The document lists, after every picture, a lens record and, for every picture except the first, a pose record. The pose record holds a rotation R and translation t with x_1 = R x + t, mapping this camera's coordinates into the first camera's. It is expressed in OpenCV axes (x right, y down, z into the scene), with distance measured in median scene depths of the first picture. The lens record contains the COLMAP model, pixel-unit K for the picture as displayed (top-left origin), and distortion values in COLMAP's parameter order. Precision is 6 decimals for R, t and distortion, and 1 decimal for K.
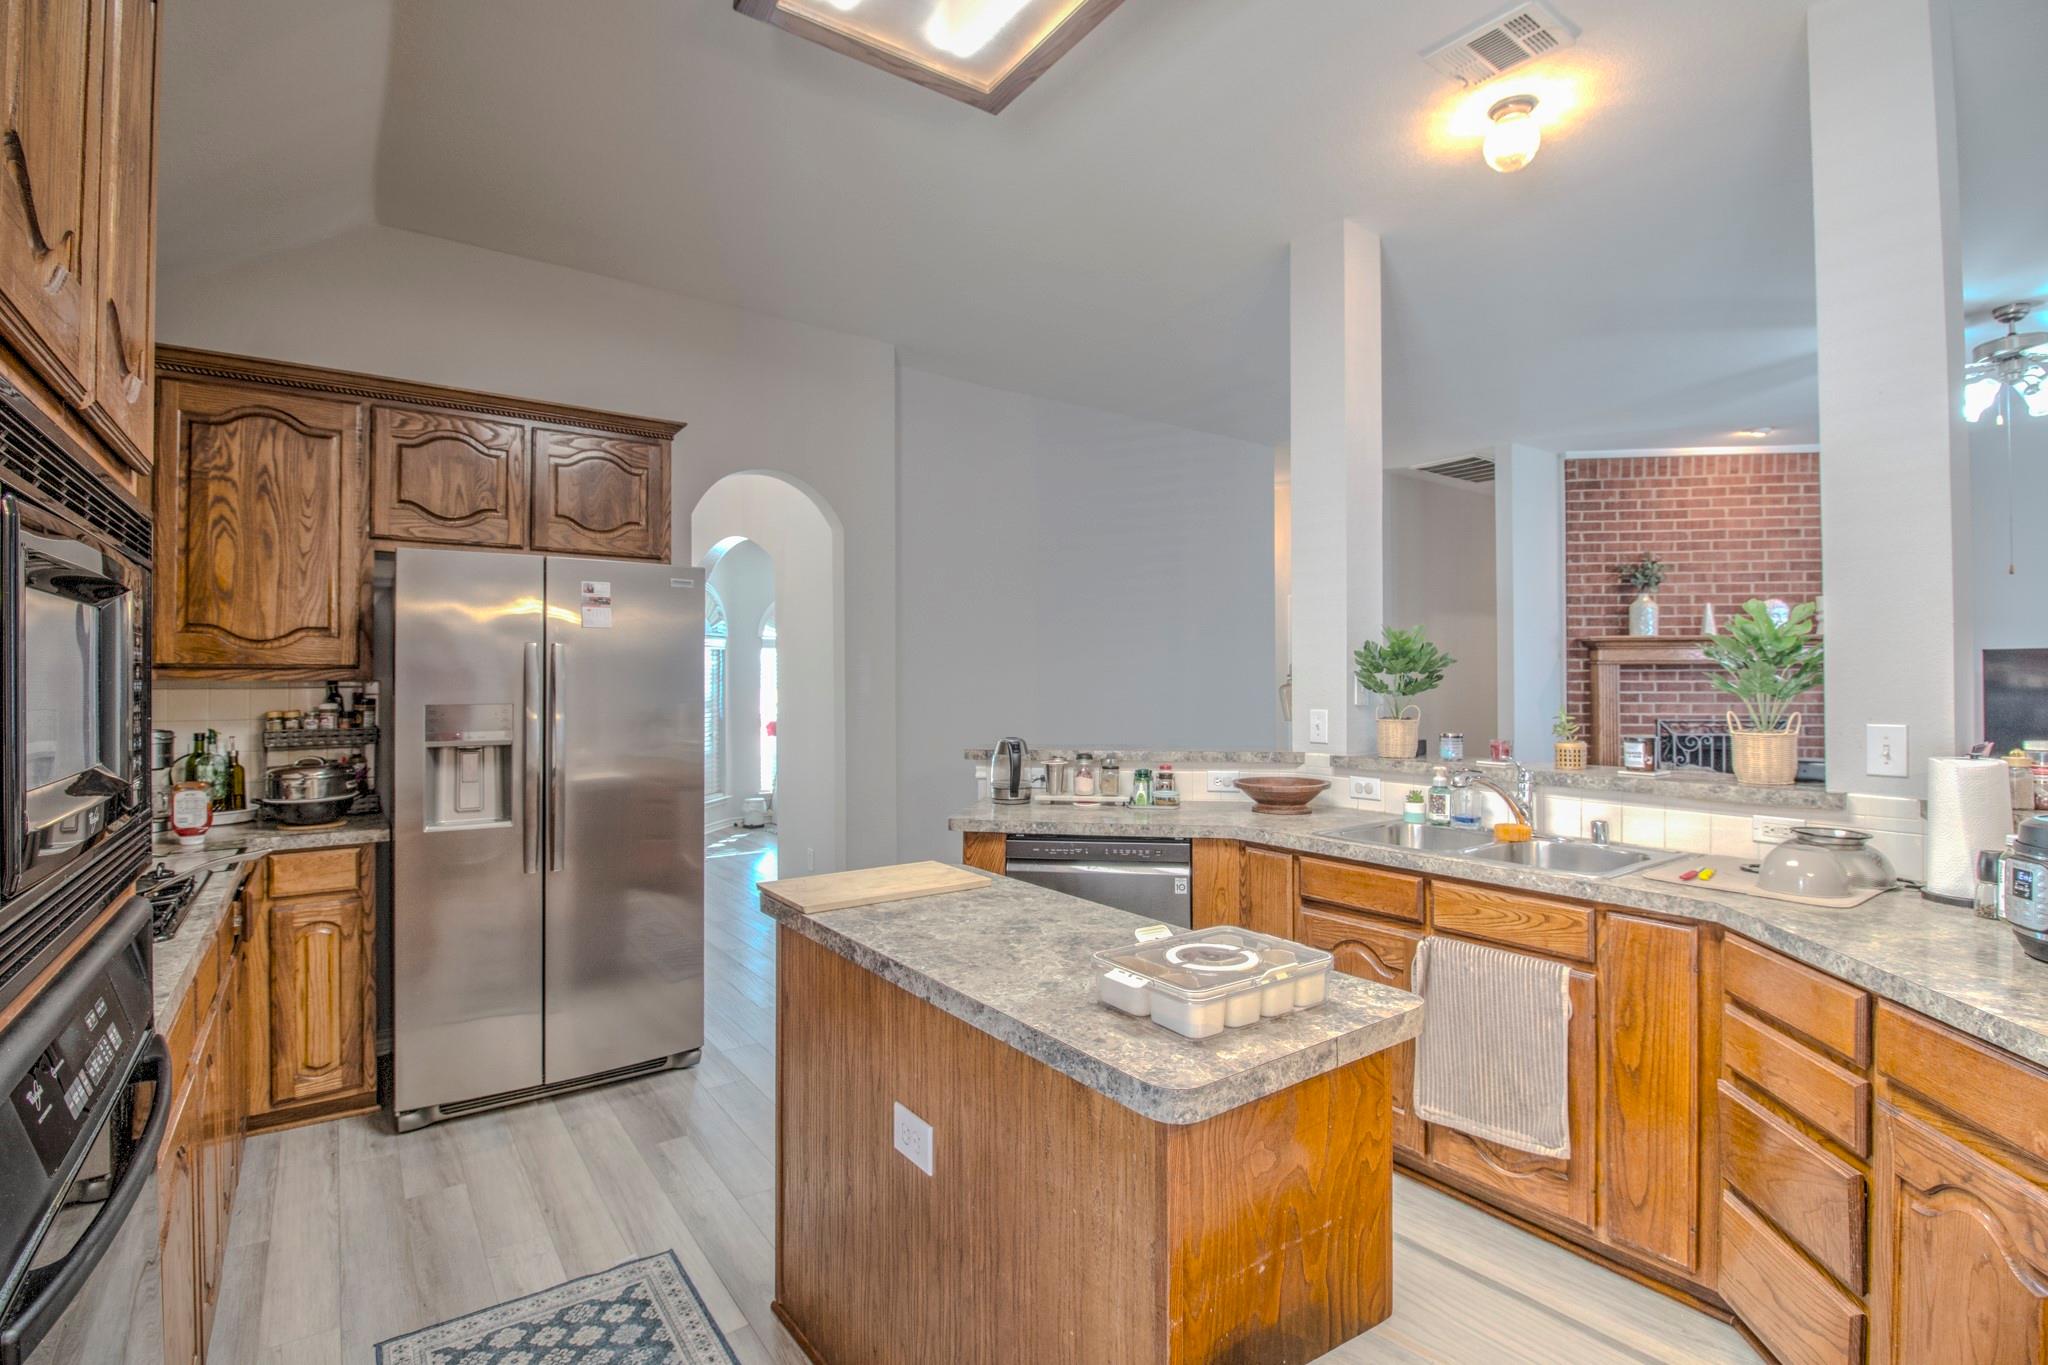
lens RADIAL K [[1007.4, 0, 1017.2], [0, 1007.4, 678.4], [0, 0, 1]] dist [-0.011762, -0.003256]
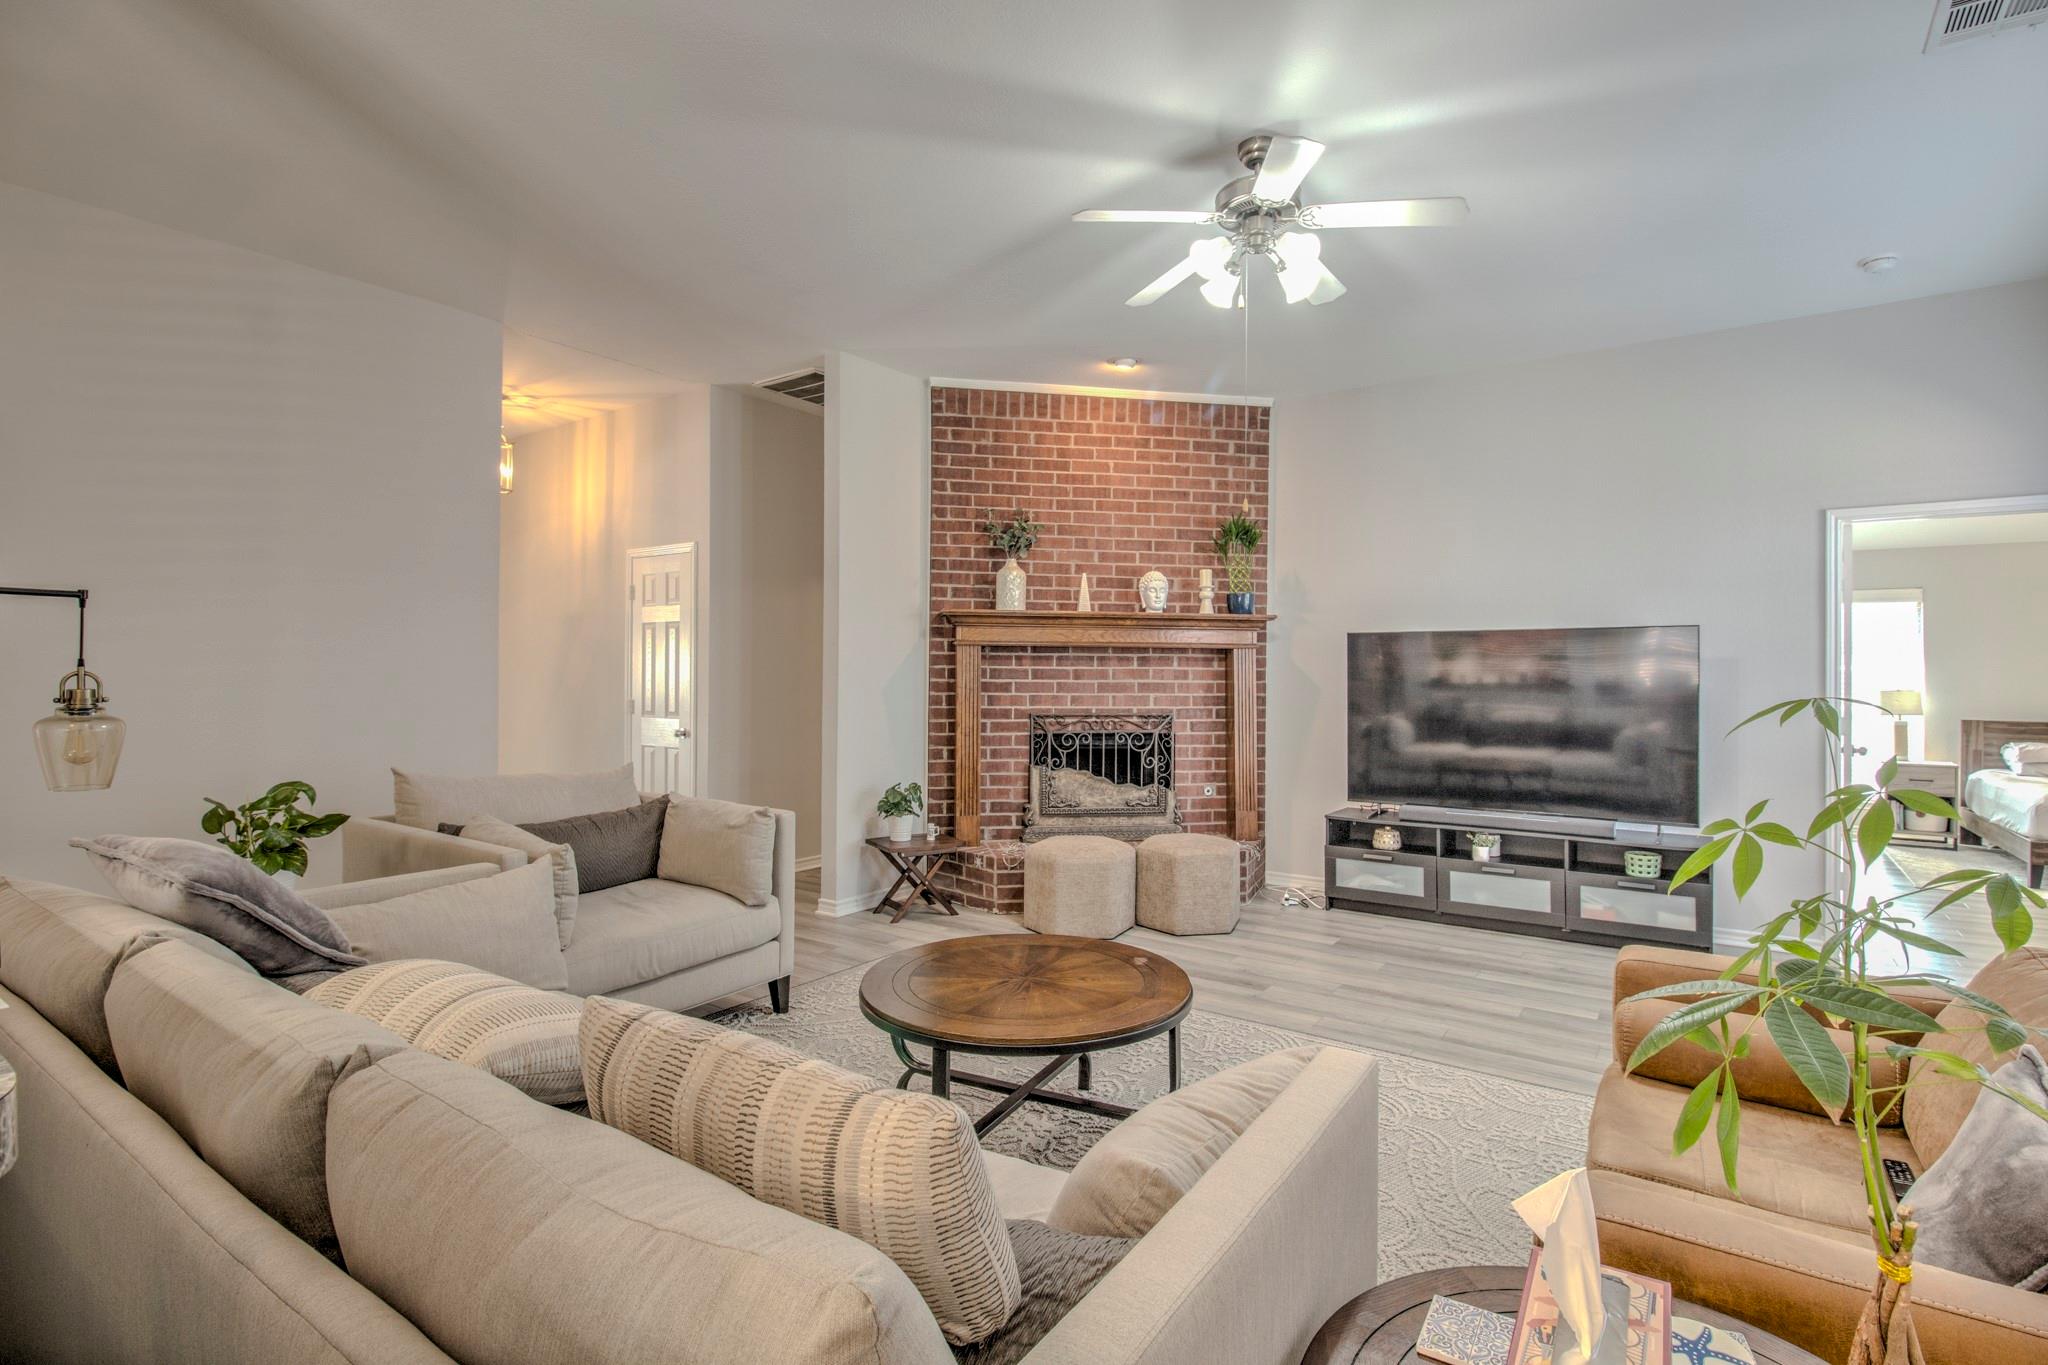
lens RADIAL K [[1007.4, 0, 1031.9], [0, 1007.4, 669.2], [0, 0, 1]] dist [-0.011762, -0.003256]
pose [[0.945465, 0.010155, 0.325566, 0.370880], [-0.012606, 0.999906, 0.005421, 0.000045], [-0.325480, -0.009229, 0.945504, 0.220455]]
